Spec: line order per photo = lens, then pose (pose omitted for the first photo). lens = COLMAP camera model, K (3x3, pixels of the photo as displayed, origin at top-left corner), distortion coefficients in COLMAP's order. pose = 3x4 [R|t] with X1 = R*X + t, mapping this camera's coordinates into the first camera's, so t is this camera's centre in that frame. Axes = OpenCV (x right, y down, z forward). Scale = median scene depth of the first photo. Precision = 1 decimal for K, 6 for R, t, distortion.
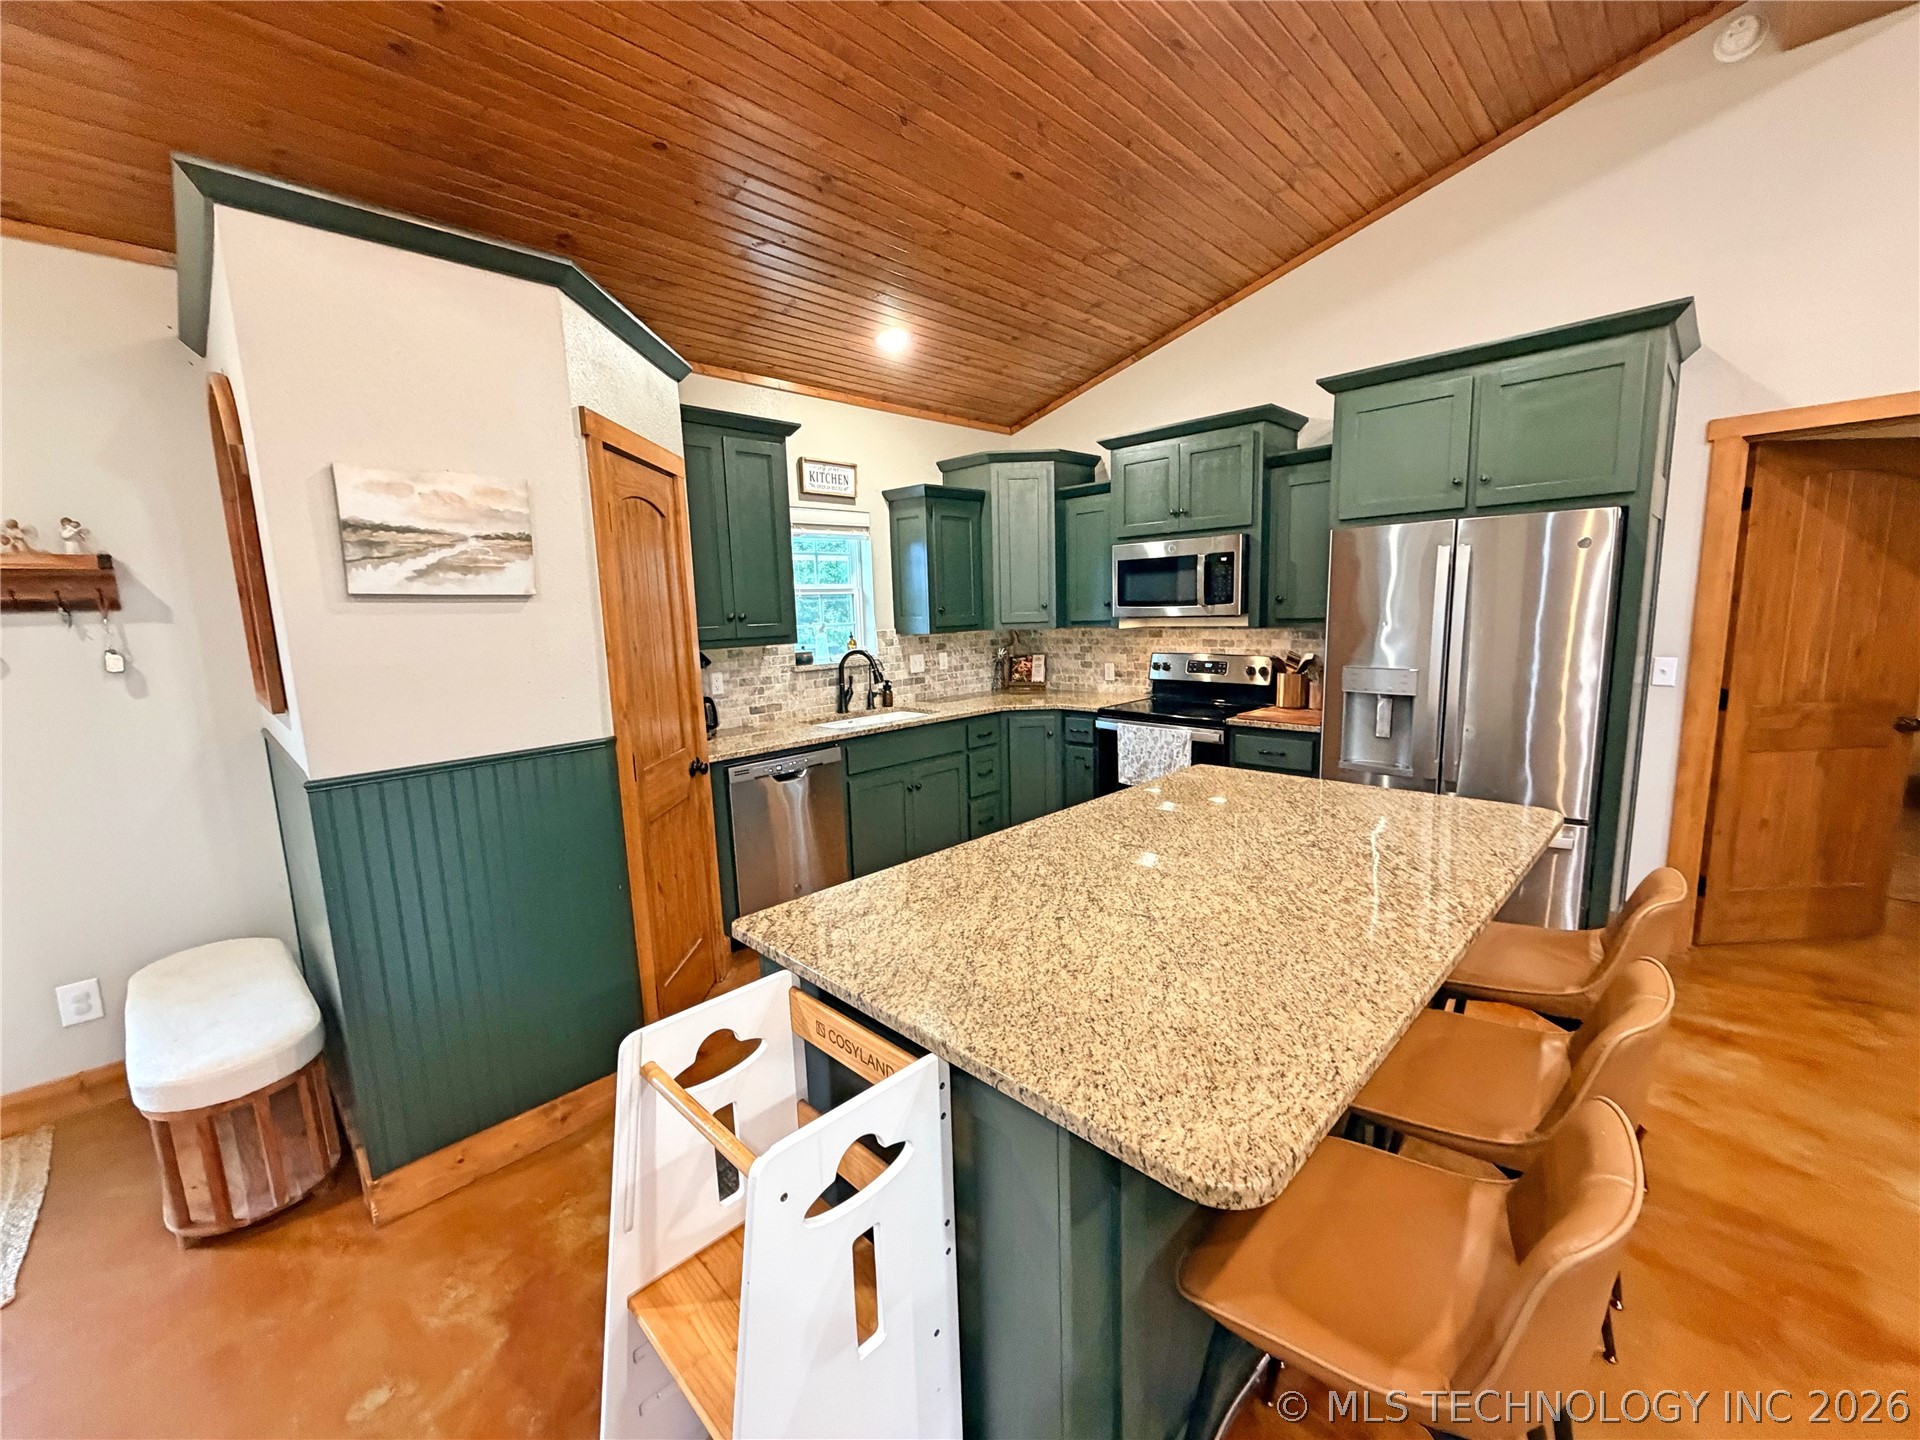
lens RADIAL K [[768.1, 0, 954.4], [0, 768.1, 717.2], [0, 0, 1]] dist [0.000170, 0.000096]
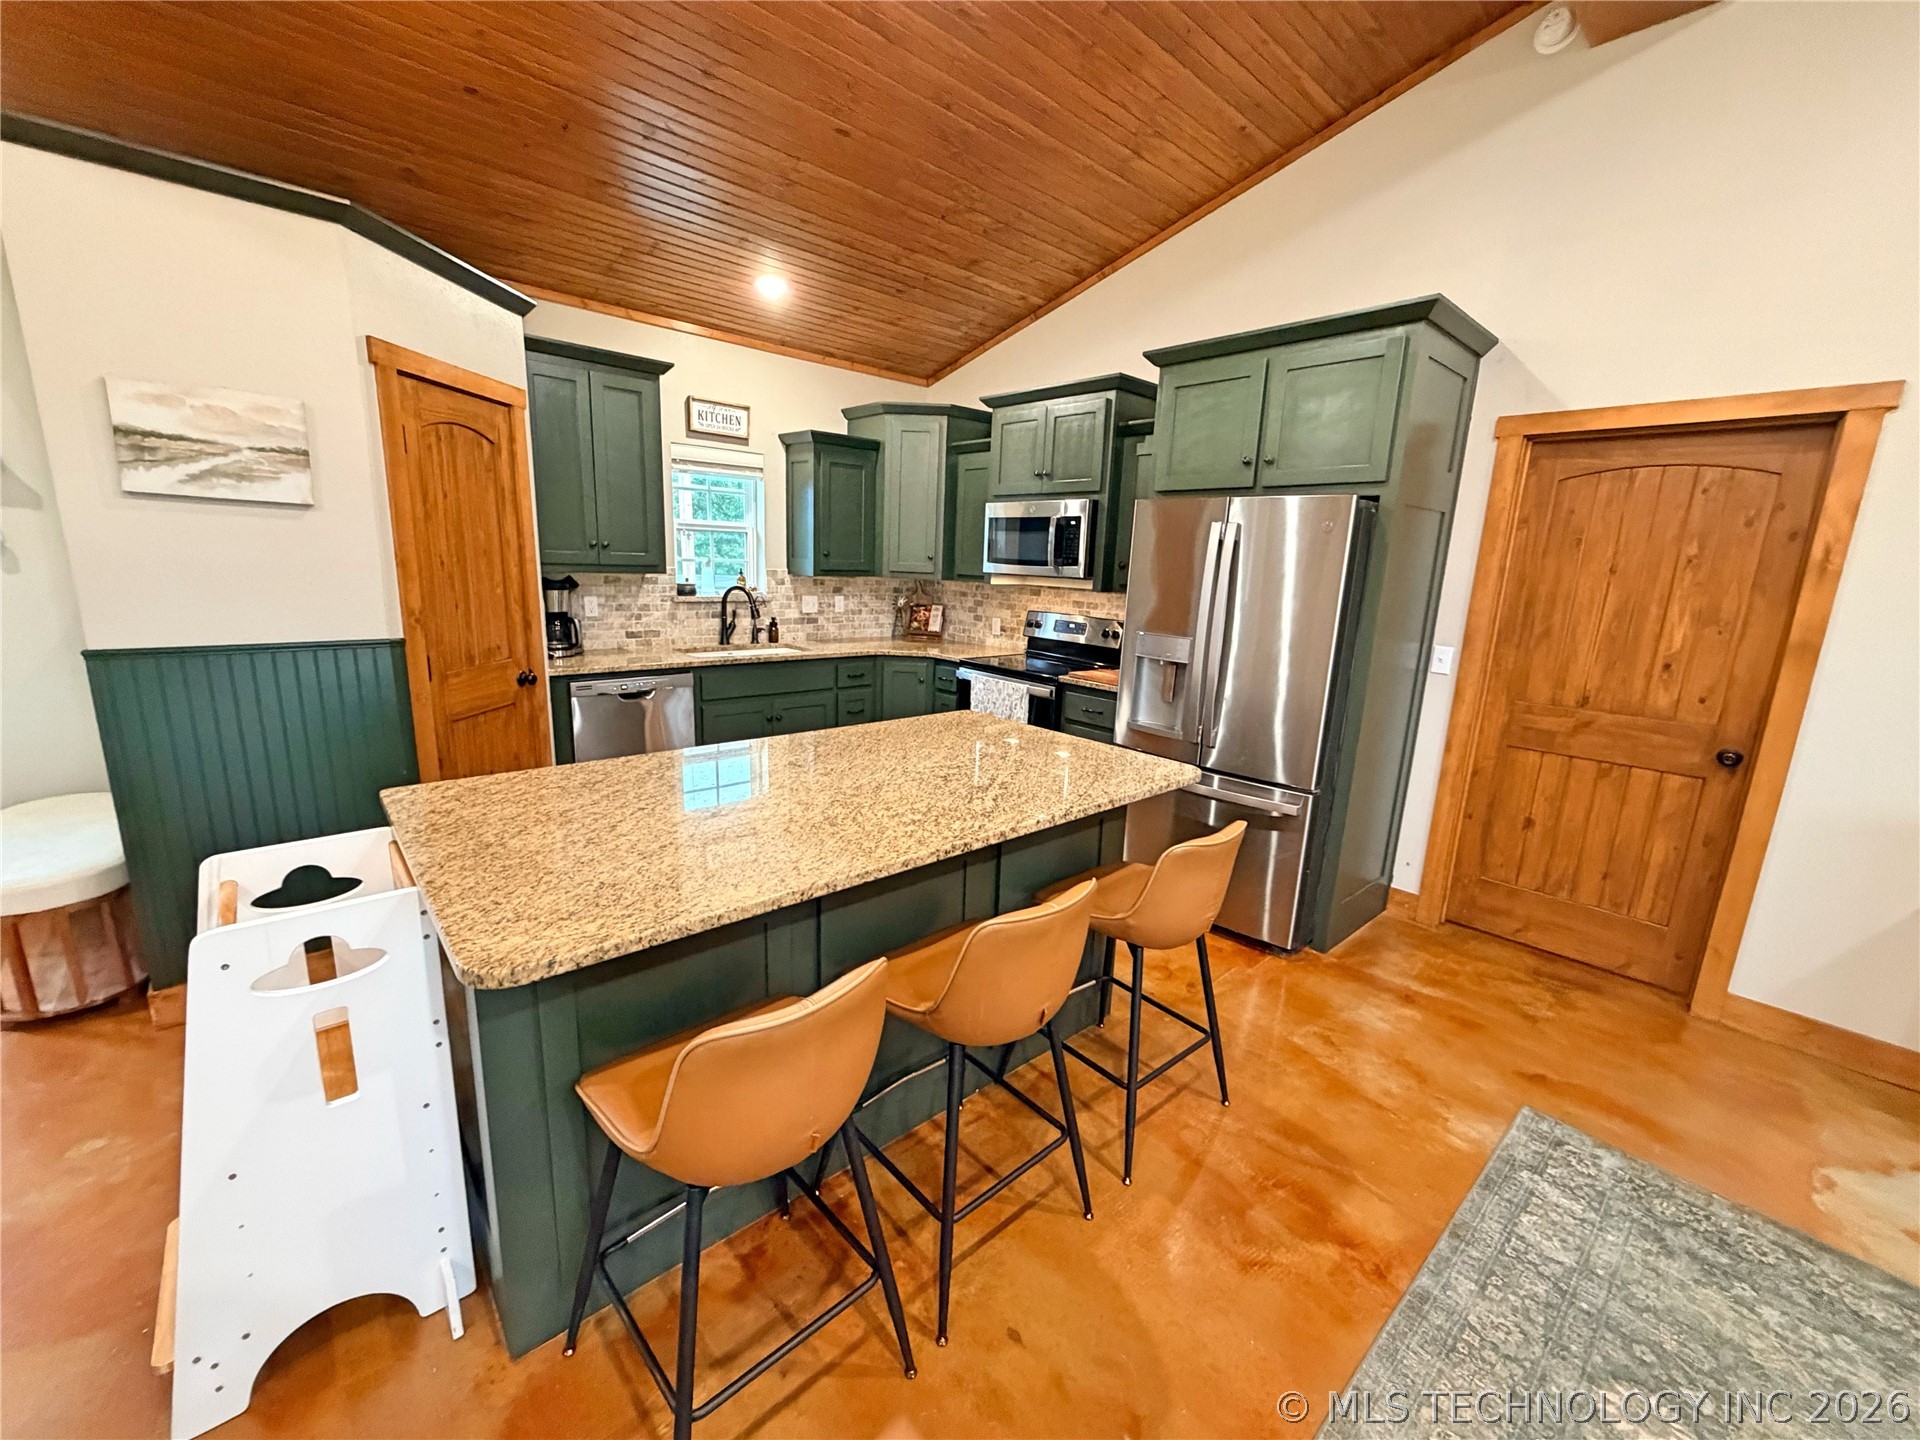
lens RADIAL K [[768.1, 0, 954.4], [0, 768.1, 717.2], [0, 0, 1]] dist [0.000170, 0.000096]
pose [[0.996106, 0.080616, -0.035684, 0.244479], [-0.078316, 0.995015, 0.061739, 0.004269], [0.040483, -0.058704, 0.997454, -0.057030]]
